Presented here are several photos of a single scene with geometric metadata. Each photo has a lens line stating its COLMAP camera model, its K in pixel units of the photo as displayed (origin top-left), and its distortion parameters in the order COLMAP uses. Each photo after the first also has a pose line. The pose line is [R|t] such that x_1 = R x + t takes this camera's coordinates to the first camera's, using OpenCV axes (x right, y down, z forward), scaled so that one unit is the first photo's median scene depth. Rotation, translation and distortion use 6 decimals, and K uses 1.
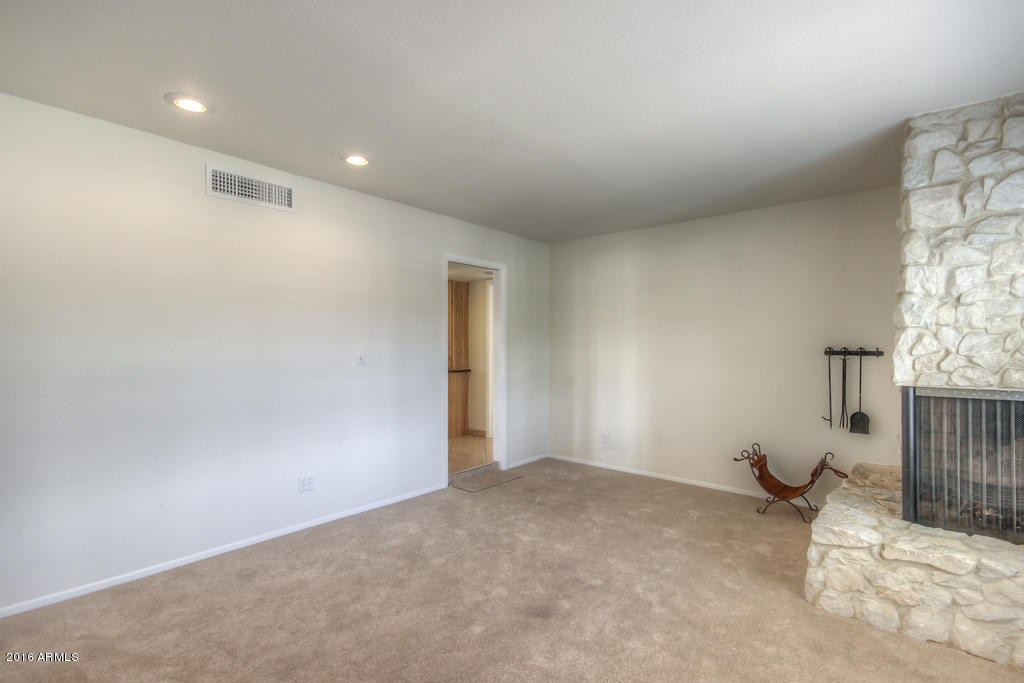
lens RADIAL K [[469.6, 0, 511.8], [0, 469.6, 350.2], [0, 0, 1]] dist [0.001568, -0.000136]
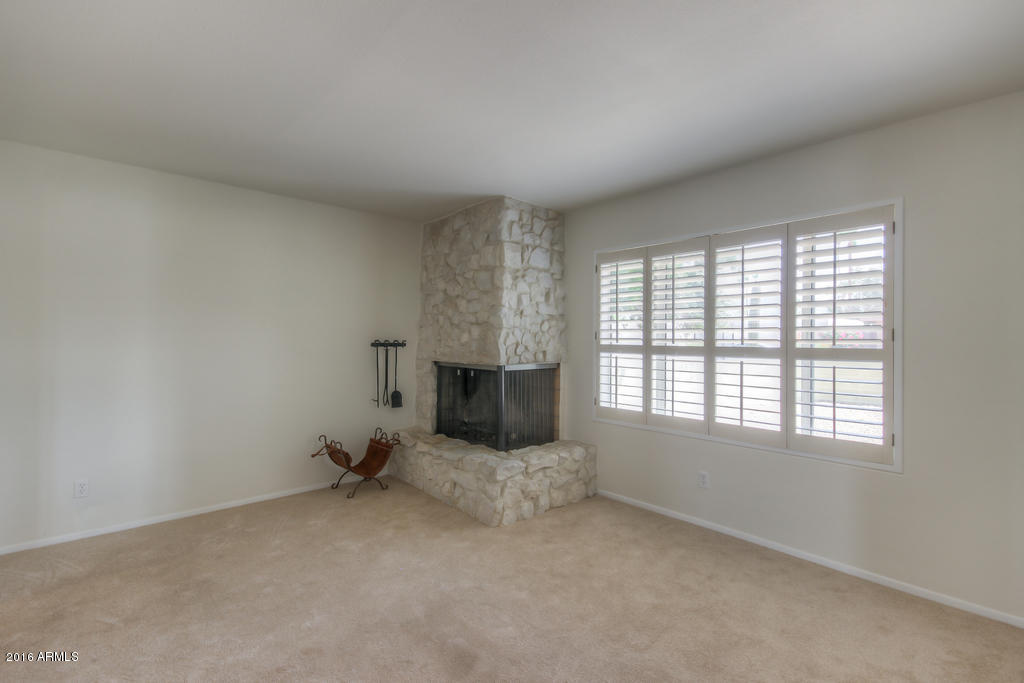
lens RADIAL K [[473.2, 0, 506.3], [0, 473.2, 339.7], [0, 0, 1]] dist [0.011001, -0.000081]
pose [[0.126491, 0.000142, 0.991968, -0.753827], [0.004459, 0.999990, -0.000712, -0.007656], [-0.991958, 0.004513, 0.126489, 0.817549]]
